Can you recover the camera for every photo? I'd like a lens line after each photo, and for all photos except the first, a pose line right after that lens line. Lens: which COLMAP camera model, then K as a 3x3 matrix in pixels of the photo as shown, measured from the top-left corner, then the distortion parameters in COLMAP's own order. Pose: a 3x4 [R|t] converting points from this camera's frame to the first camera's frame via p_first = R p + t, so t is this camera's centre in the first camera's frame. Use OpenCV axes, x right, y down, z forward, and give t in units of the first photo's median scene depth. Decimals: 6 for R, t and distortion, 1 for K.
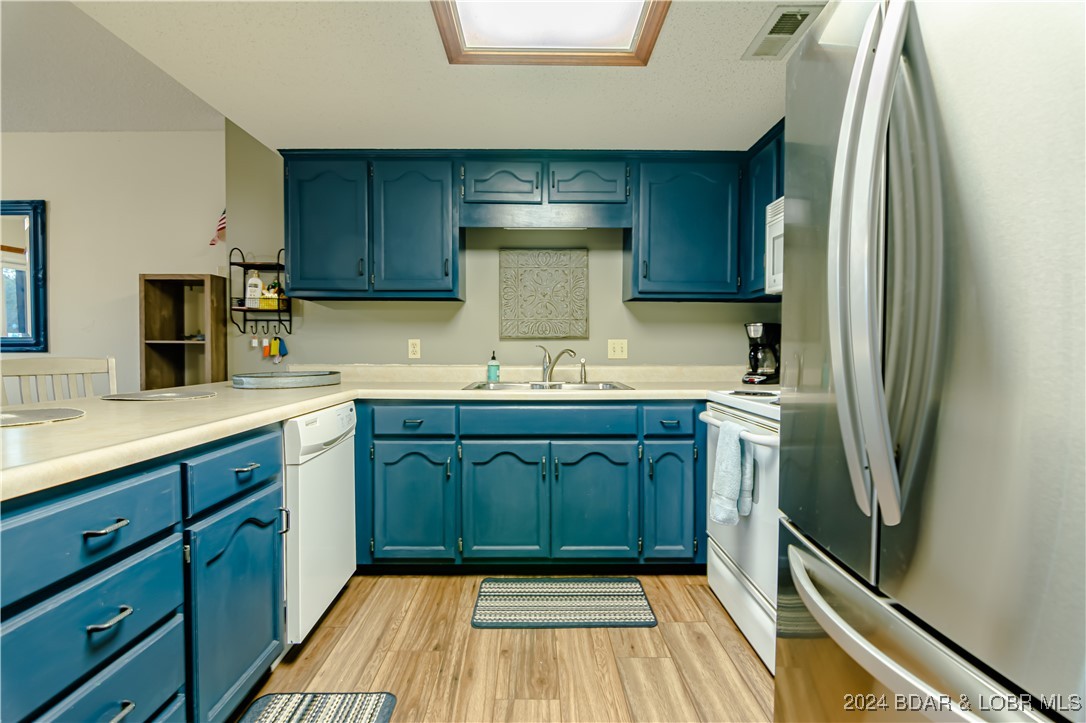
lens RADIAL K [[521.6, 0, 537.7], [0, 521.6, 359.5], [0, 0, 1]] dist [-0.004858, -0.005798]
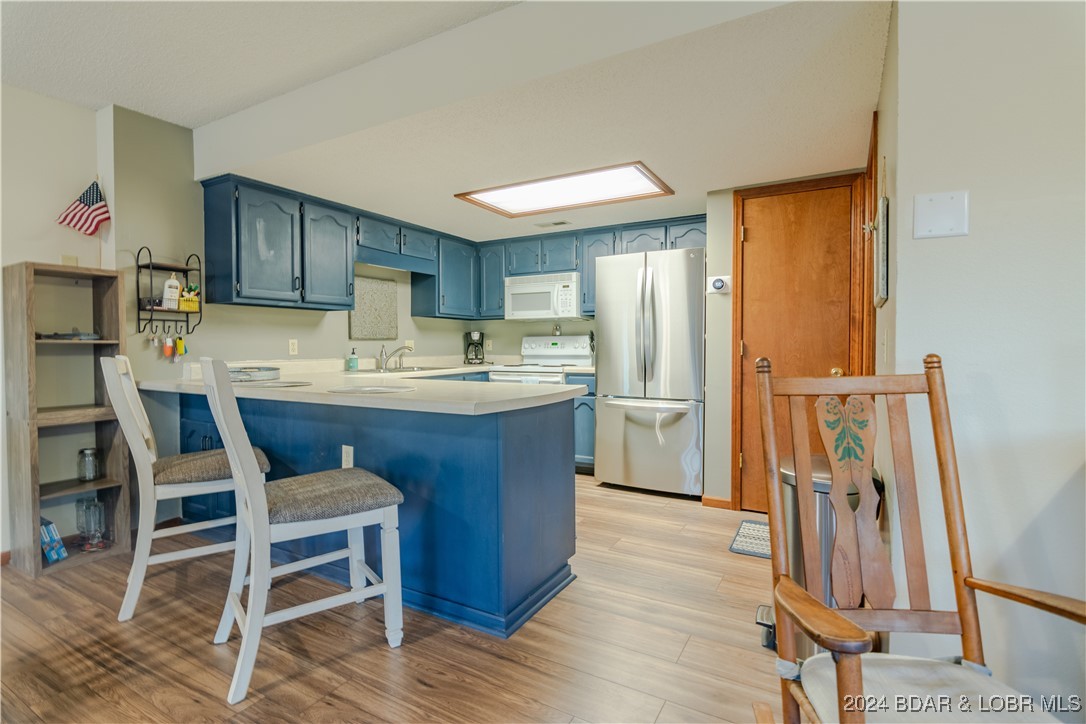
lens RADIAL K [[521.6, 0, 538.6], [0, 521.6, 355.5], [0, 0, 1]] dist [-0.004858, -0.005798]
pose [[0.504400, -0.022350, 0.863181, -1.262047], [0.023476, 0.999650, 0.012165, -0.002110], [-0.863151, 0.014129, 0.504749, -0.168510]]
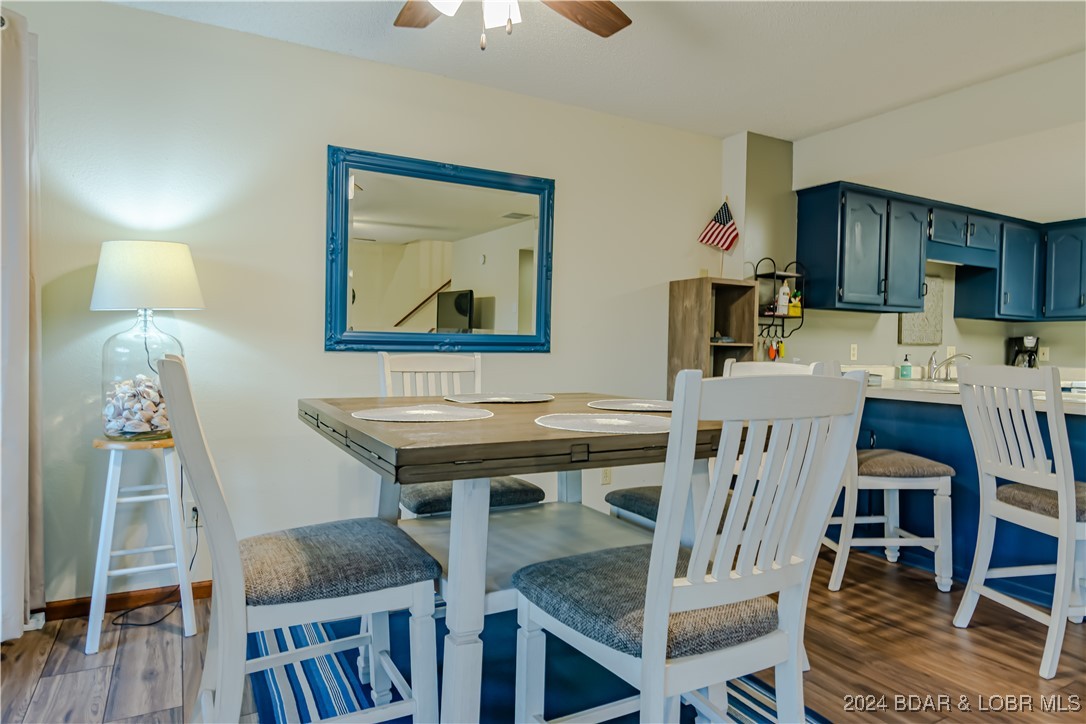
lens RADIAL K [[652.4, 0, 546.0], [0, 652.4, 357.0], [0, 0, 1]] dist [-0.007483, -0.003099]
pose [[0.877950, 0.002493, 0.478746, -1.938688], [-0.003380, 0.999994, 0.000992, -0.010257], [-0.478741, -0.002489, 0.877953, 0.040779]]
